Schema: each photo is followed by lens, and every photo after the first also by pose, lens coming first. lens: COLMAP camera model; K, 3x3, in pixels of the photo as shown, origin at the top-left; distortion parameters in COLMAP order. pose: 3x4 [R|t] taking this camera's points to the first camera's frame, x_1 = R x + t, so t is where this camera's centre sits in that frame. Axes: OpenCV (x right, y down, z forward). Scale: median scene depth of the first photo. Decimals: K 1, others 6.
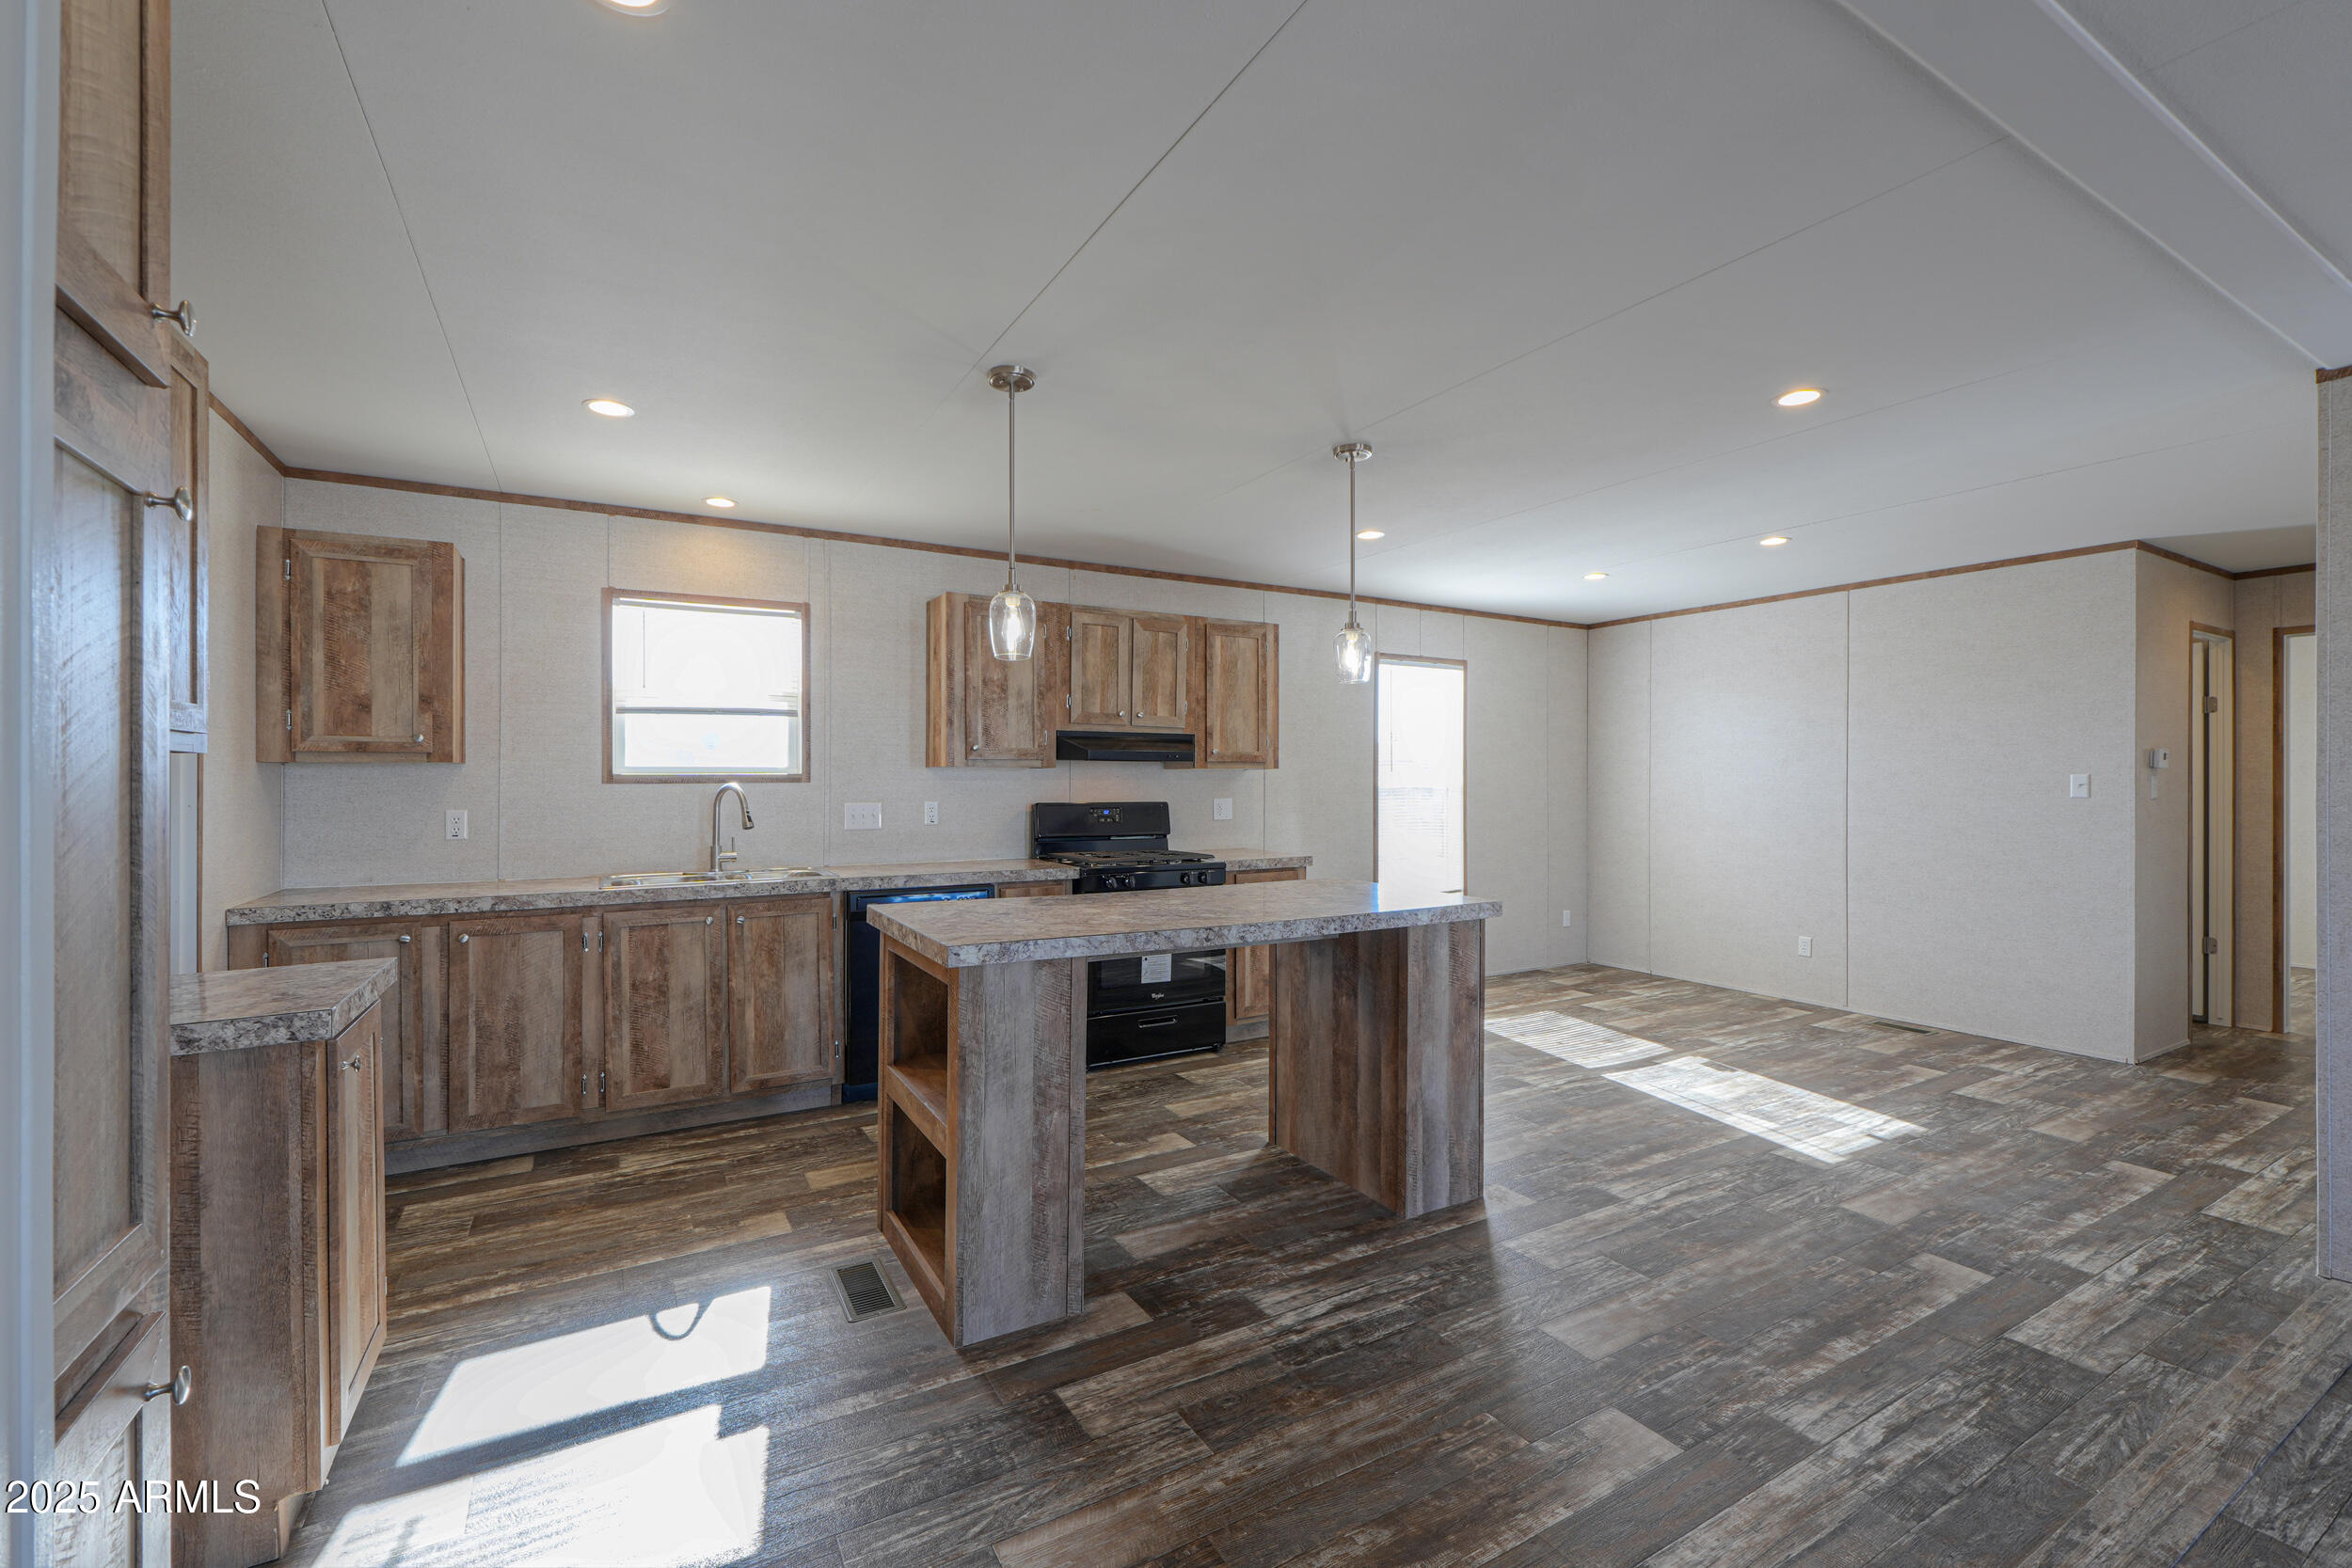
lens RADIAL K [[991.8, 0, 1151.8], [0, 991.8, 779.9], [0, 0, 1]] dist [-0.000853, 0.000043]
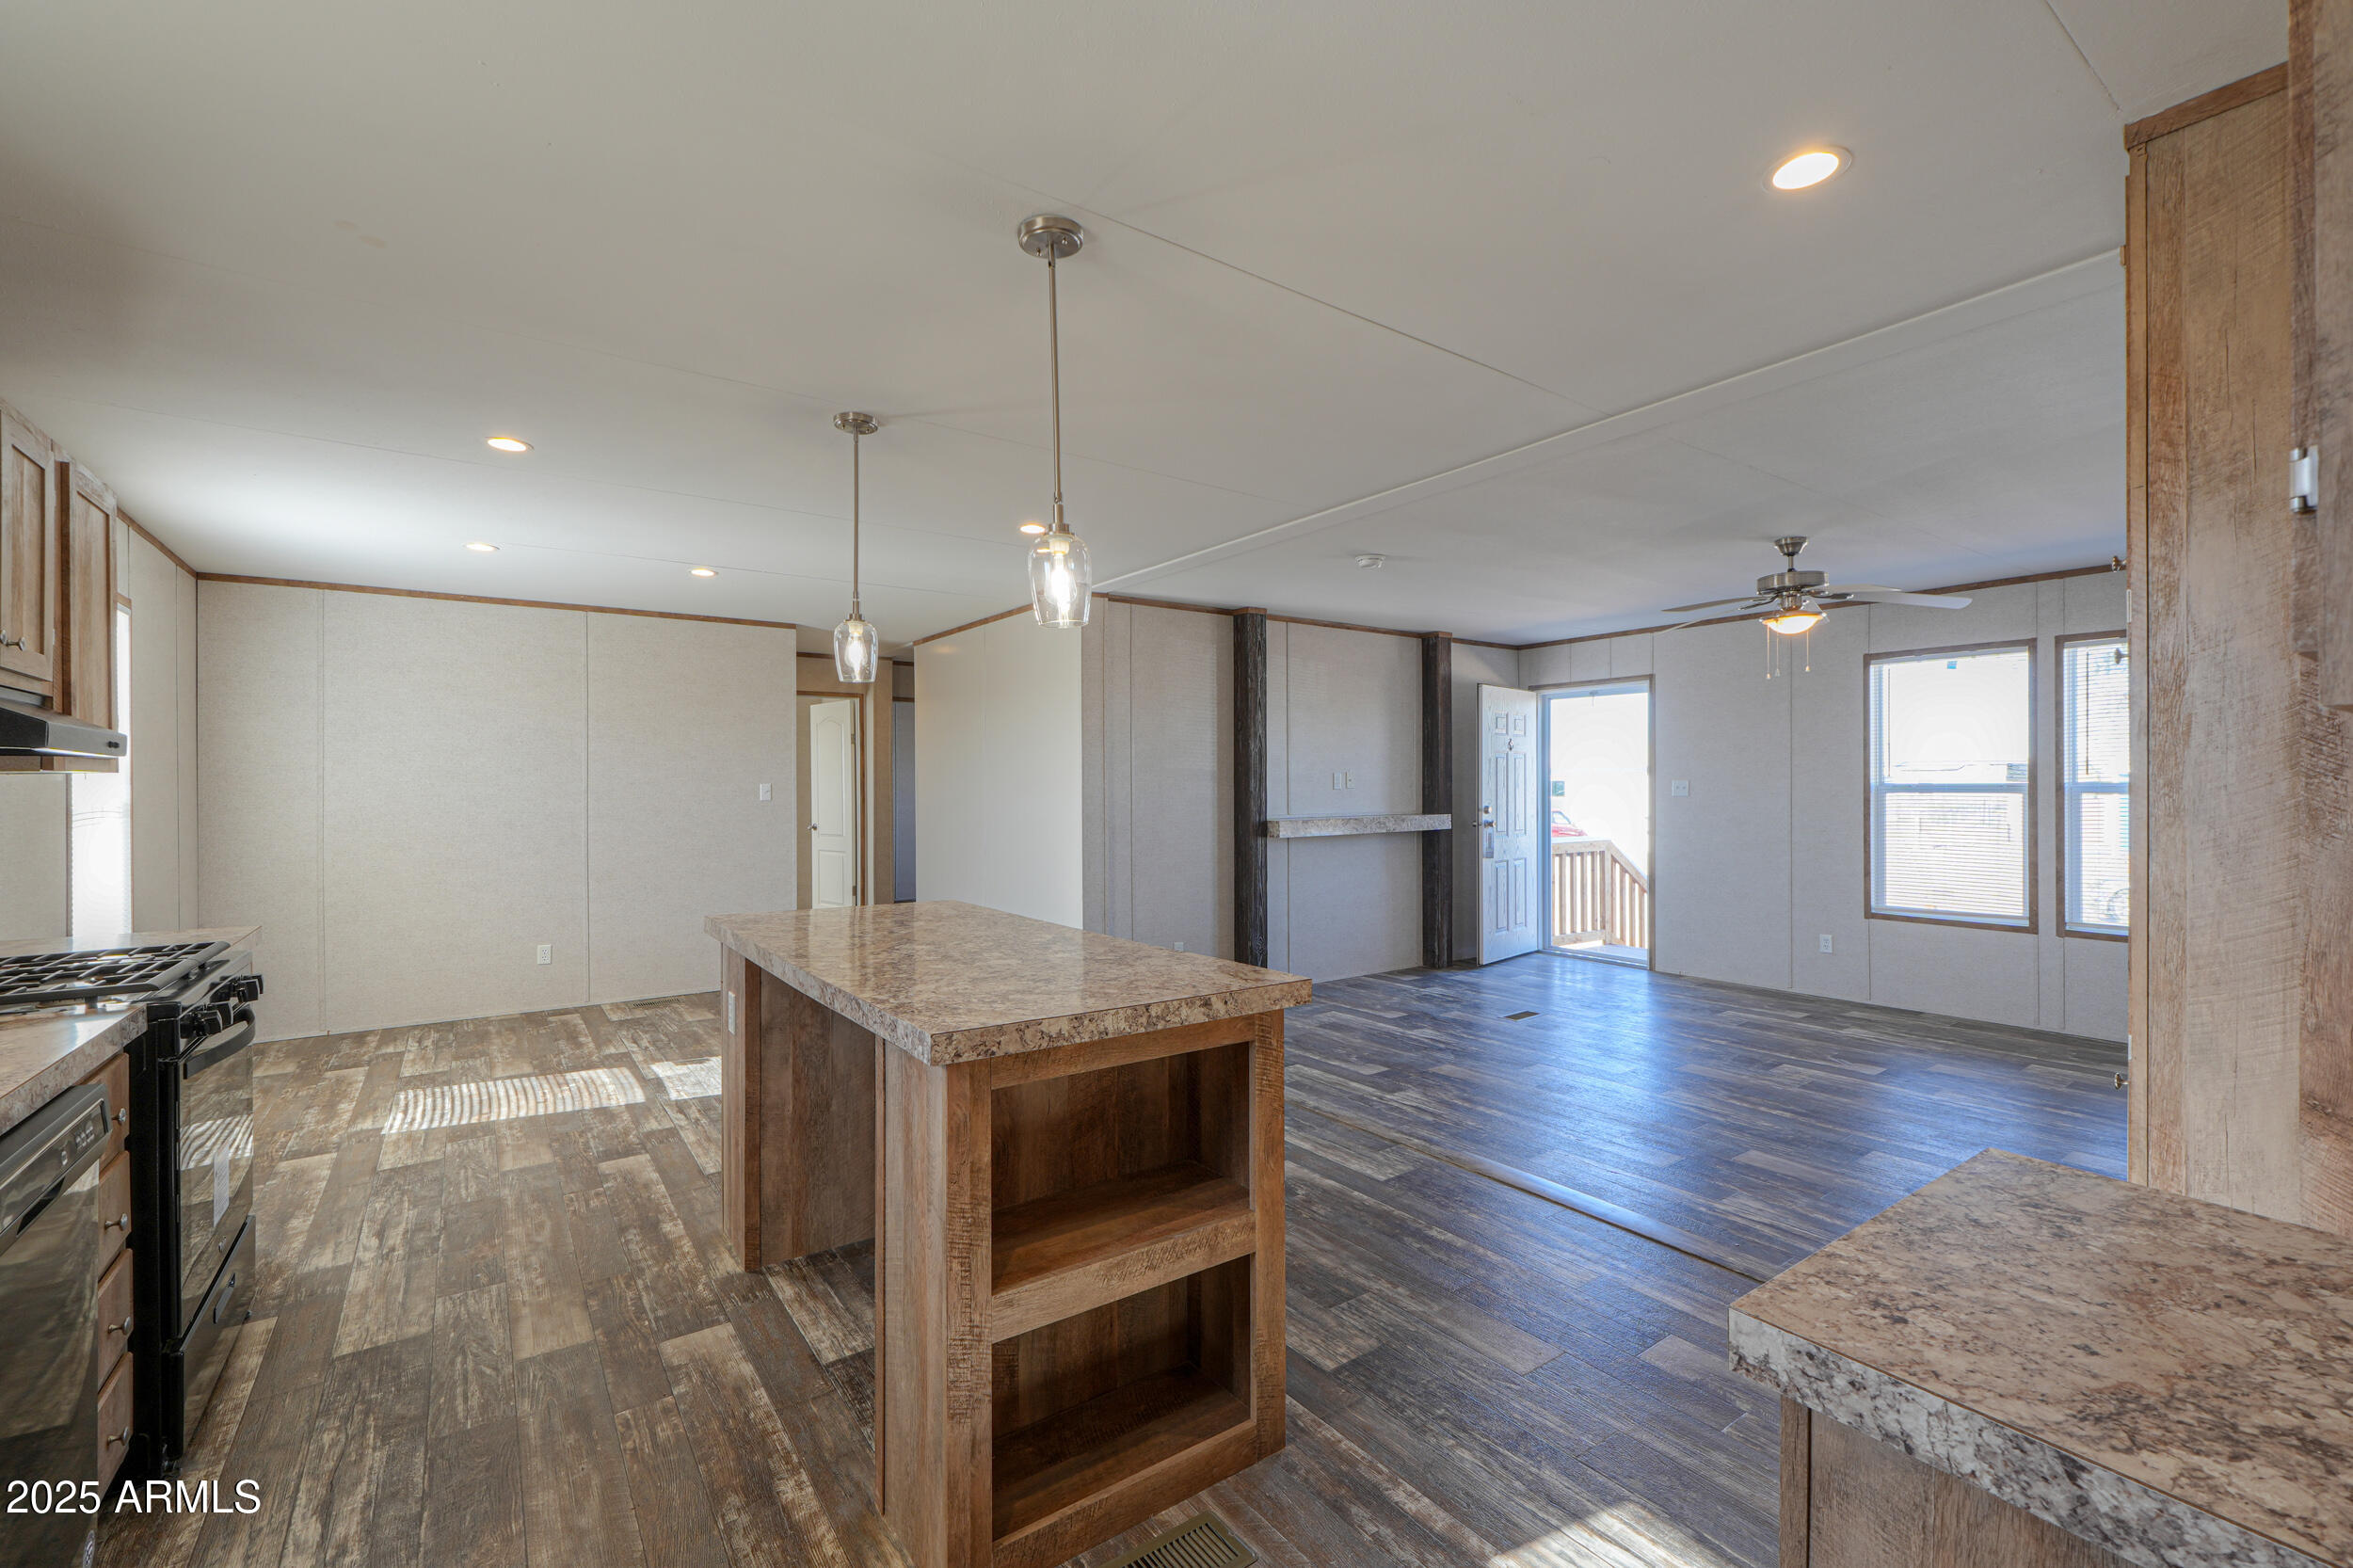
lens RADIAL K [[986.7, 0, 1174.2], [0, 986.7, 785.5], [0, 0, 1]] dist [-0.001379, -0.000077]
pose [[-0.103172, 0.001404, 0.994663, -0.631671], [0.002893, 0.999995, -0.001112, -0.000480], [-0.994659, 0.002763, -0.103175, 0.716452]]
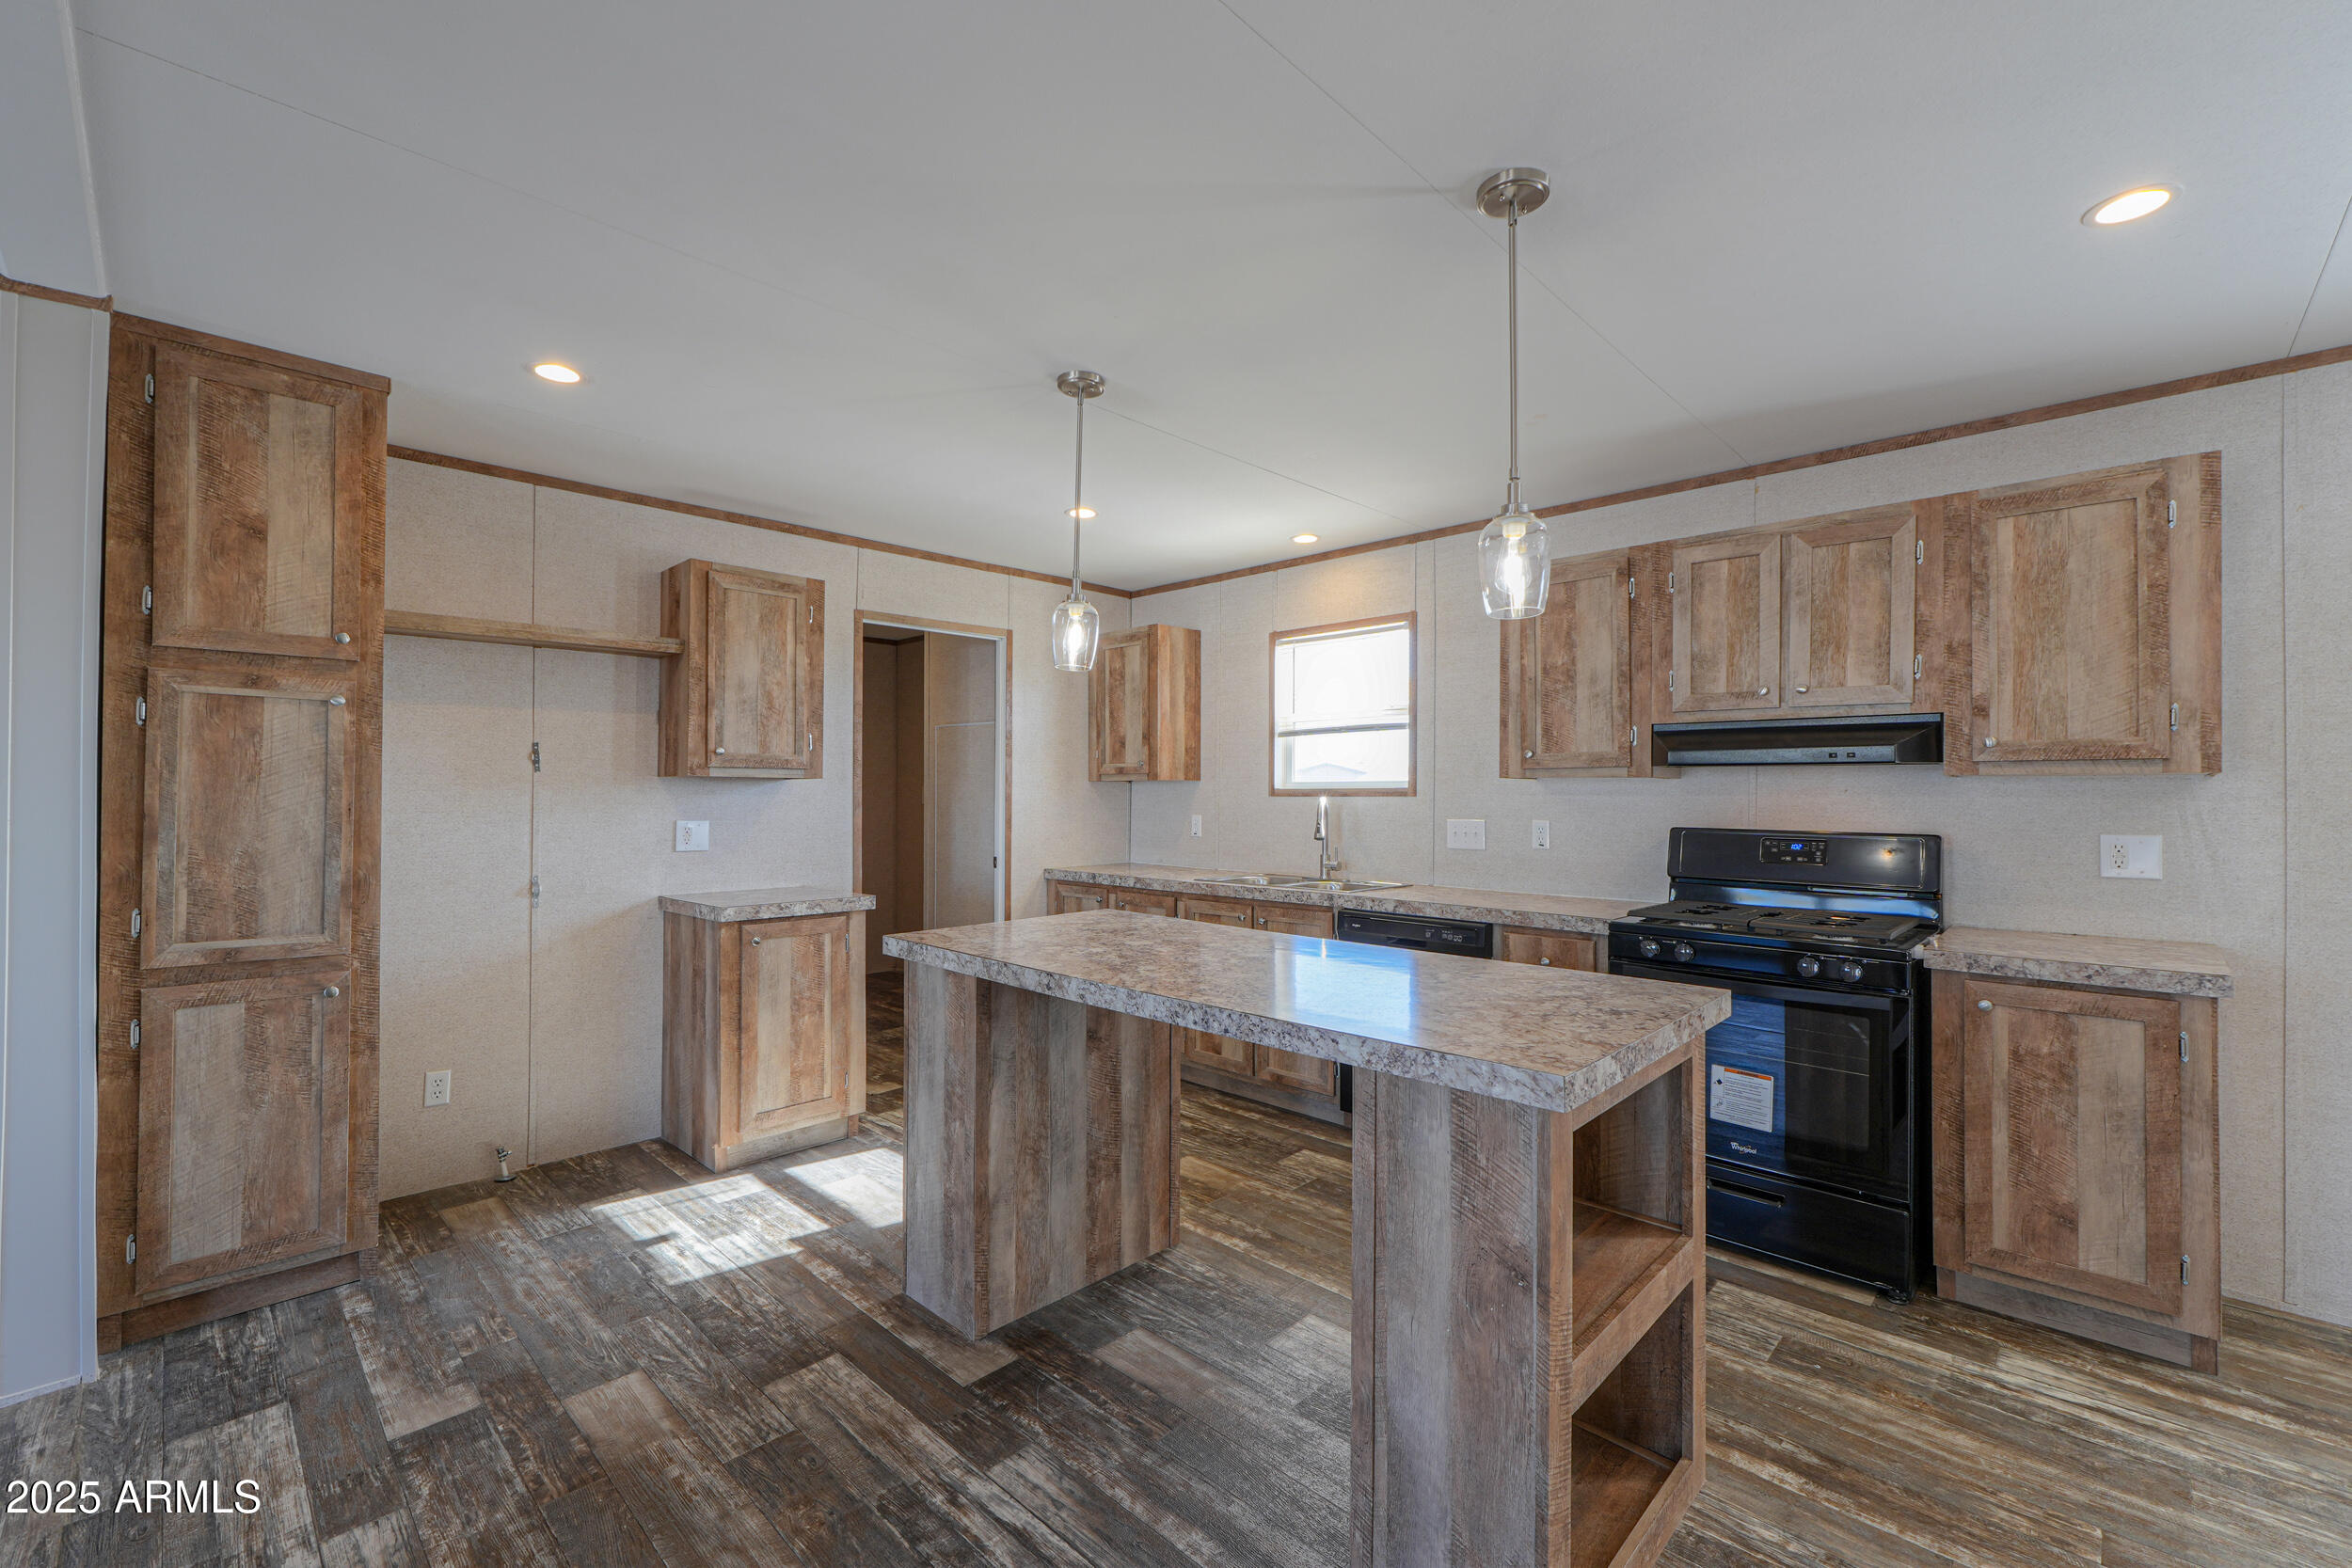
lens RADIAL K [[976.5, 0, 1169.1], [0, 976.5, 783.0], [0, 0, 1]] dist [-0.002543, -0.000158]
pose [[0.281190, -0.008224, -0.959617, 0.585230], [-0.003830, 0.999946, -0.009692, -0.000250], [0.959644, 0.006401, 0.281144, 0.590536]]
